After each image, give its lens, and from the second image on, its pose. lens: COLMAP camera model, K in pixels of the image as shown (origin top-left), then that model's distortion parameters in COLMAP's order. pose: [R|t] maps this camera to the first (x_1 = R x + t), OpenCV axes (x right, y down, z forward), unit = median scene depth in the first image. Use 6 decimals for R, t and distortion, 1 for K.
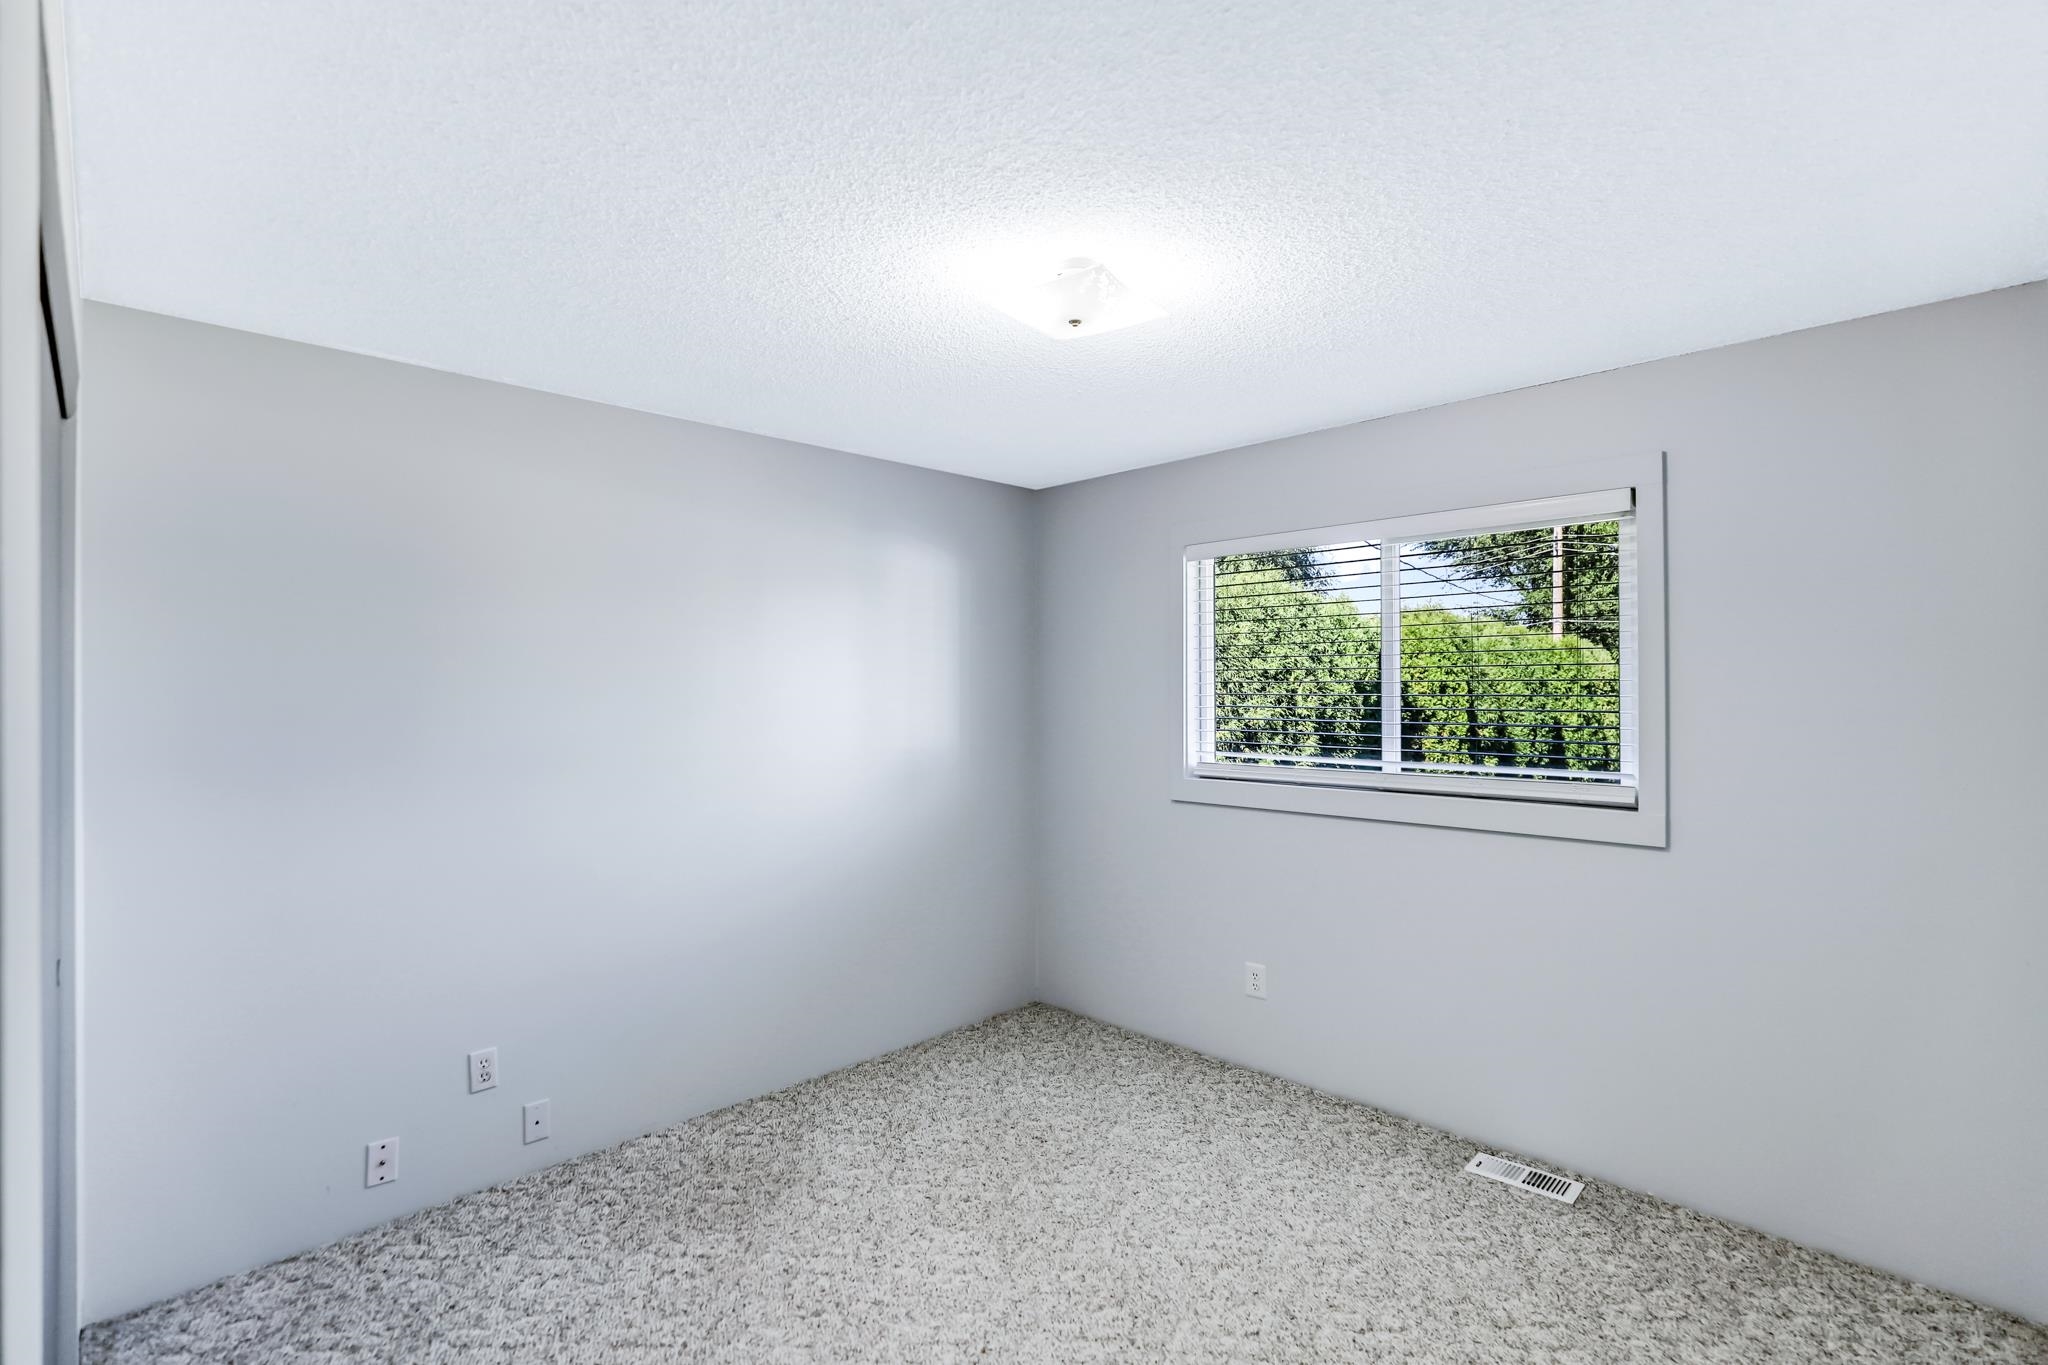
lens RADIAL K [[924.3, 0, 1042.9], [0, 924.3, 686.3], [0, 0, 1]] dist [-0.013310, 0.001007]
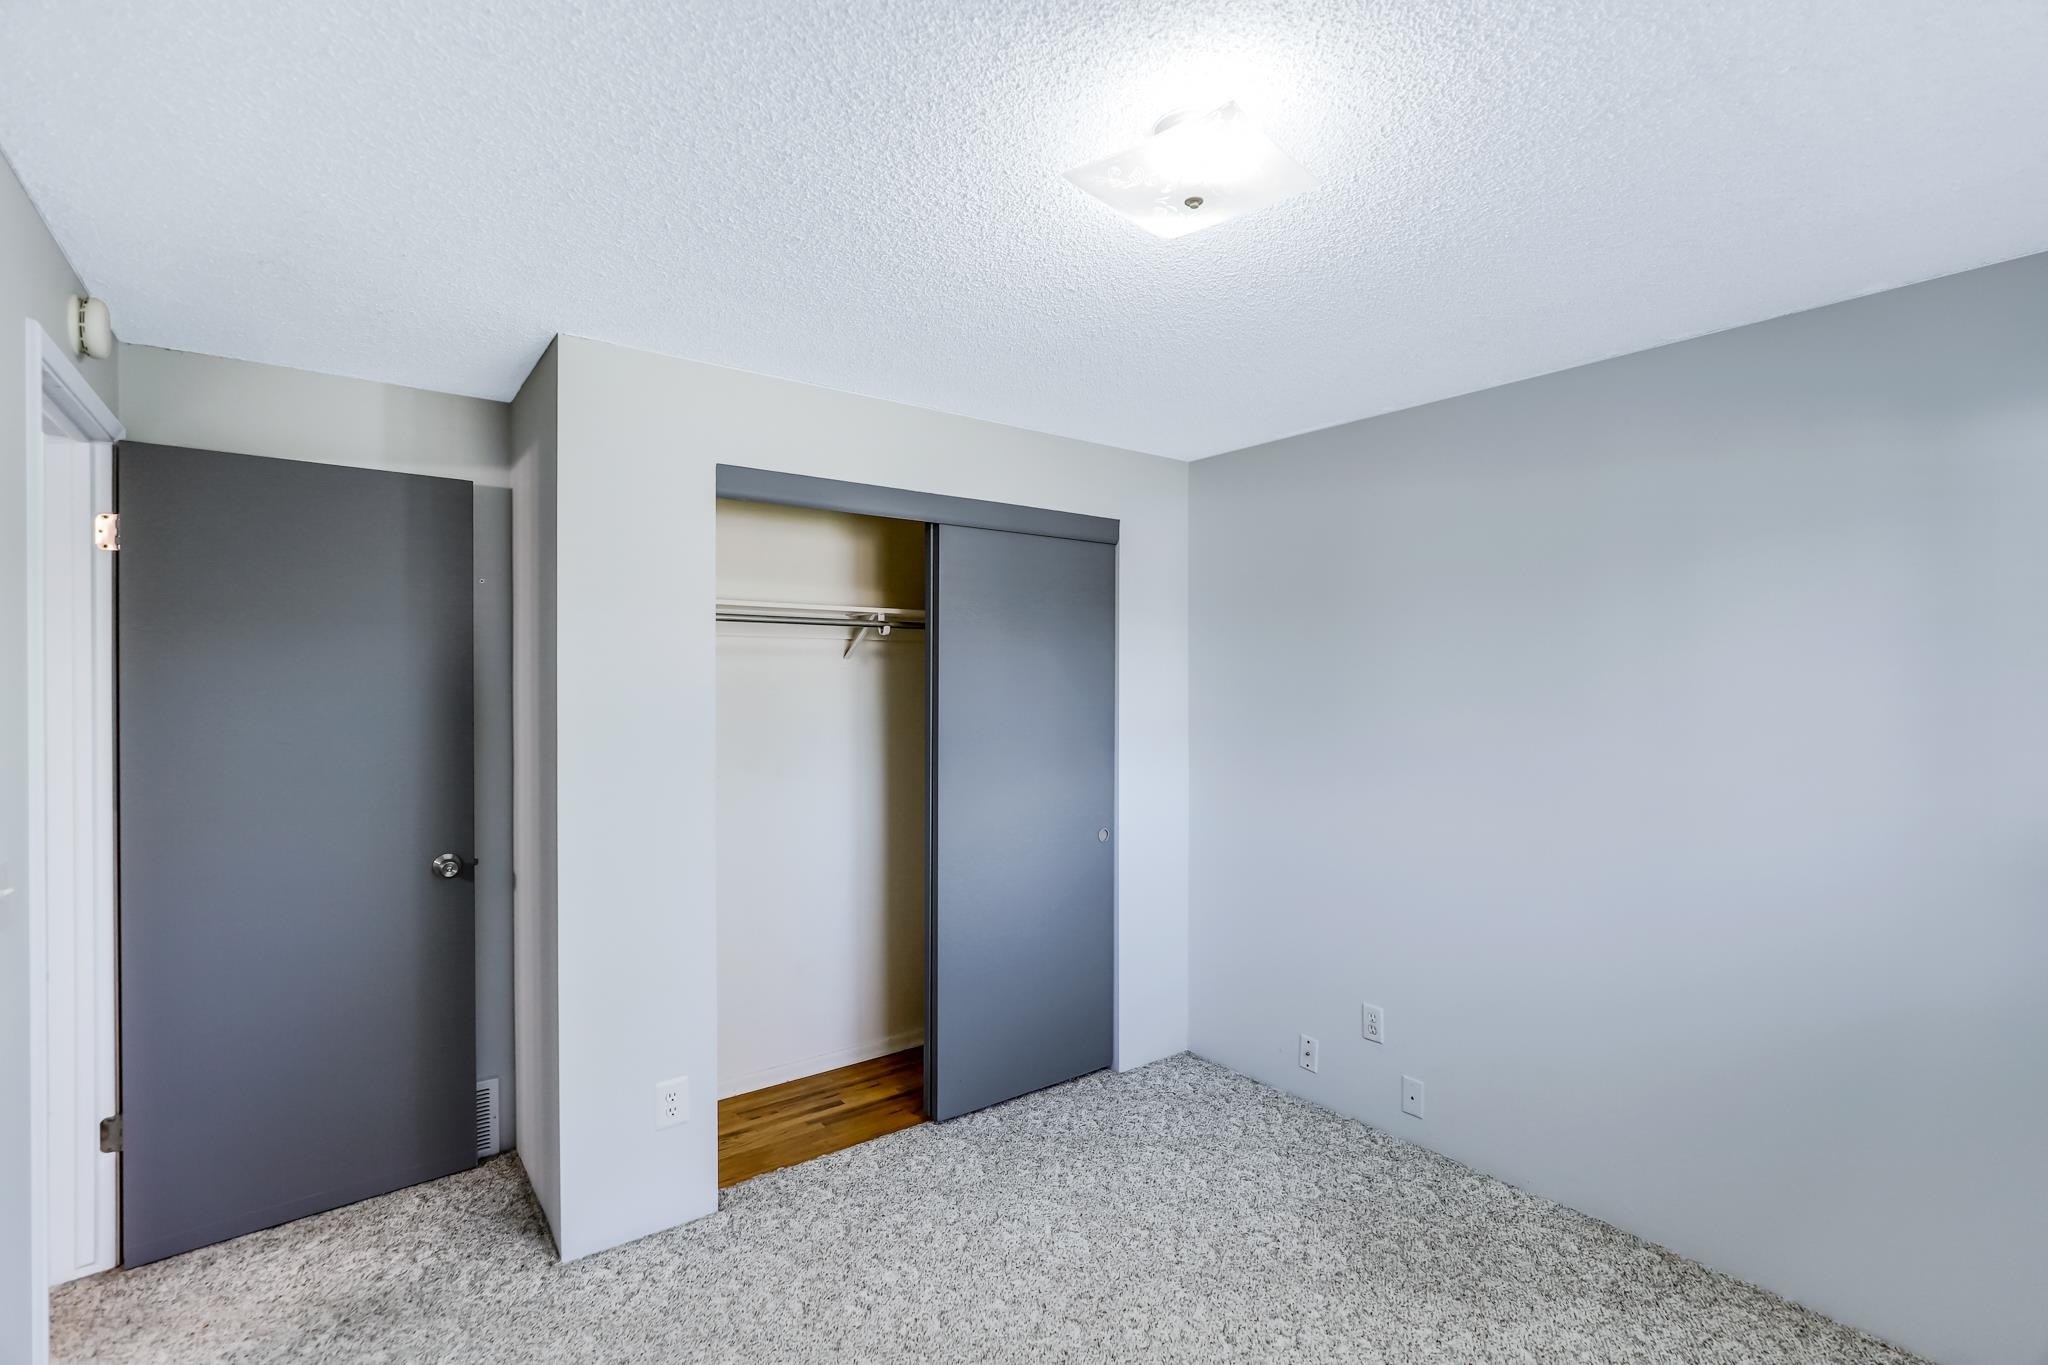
lens RADIAL K [[924.3, 0, 1042.9], [0, 924.3, 686.3], [0, 0, 1]] dist [-0.013310, 0.001007]
pose [[-0.115737, 0.009193, -0.993237, 0.579248], [-0.003238, 0.999948, 0.009633, -0.012750], [0.993275, 0.004331, -0.115702, 0.721557]]
